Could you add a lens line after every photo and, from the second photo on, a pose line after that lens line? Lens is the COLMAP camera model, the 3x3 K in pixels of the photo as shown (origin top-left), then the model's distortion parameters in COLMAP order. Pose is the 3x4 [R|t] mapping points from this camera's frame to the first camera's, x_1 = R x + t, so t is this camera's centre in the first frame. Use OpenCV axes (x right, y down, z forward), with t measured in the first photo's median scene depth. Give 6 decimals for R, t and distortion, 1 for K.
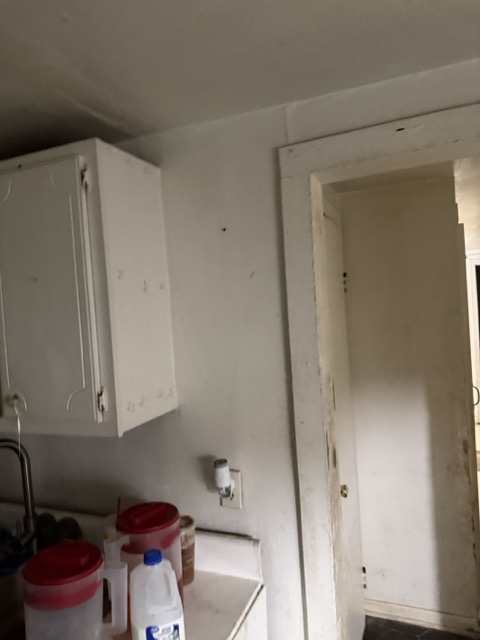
lens RADIAL K [[459.5, 0, 239.0], [0, 459.5, 315.7], [0, 0, 1]] dist [0.035250, -0.048464]
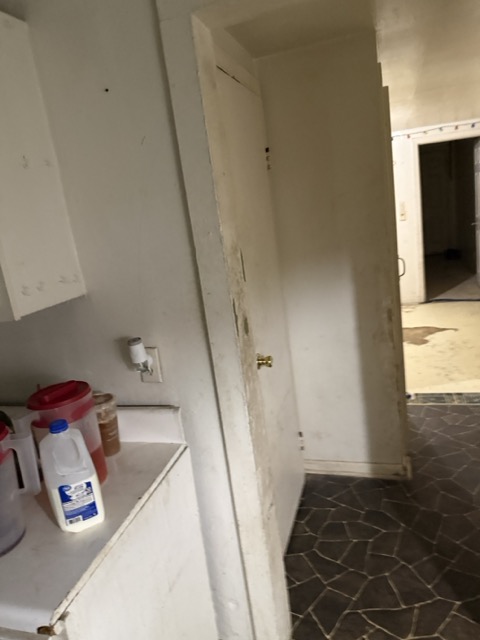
lens RADIAL K [[459.5, 0, 239.3], [0, 459.5, 319.7], [0, 0, 1]] dist [0.035250, -0.048464]
pose [[0.993648, -0.090768, 0.066523, 0.125611], [0.075510, 0.976070, 0.203928, 0.085980], [-0.083441, -0.197609, 0.976723, 0.009085]]
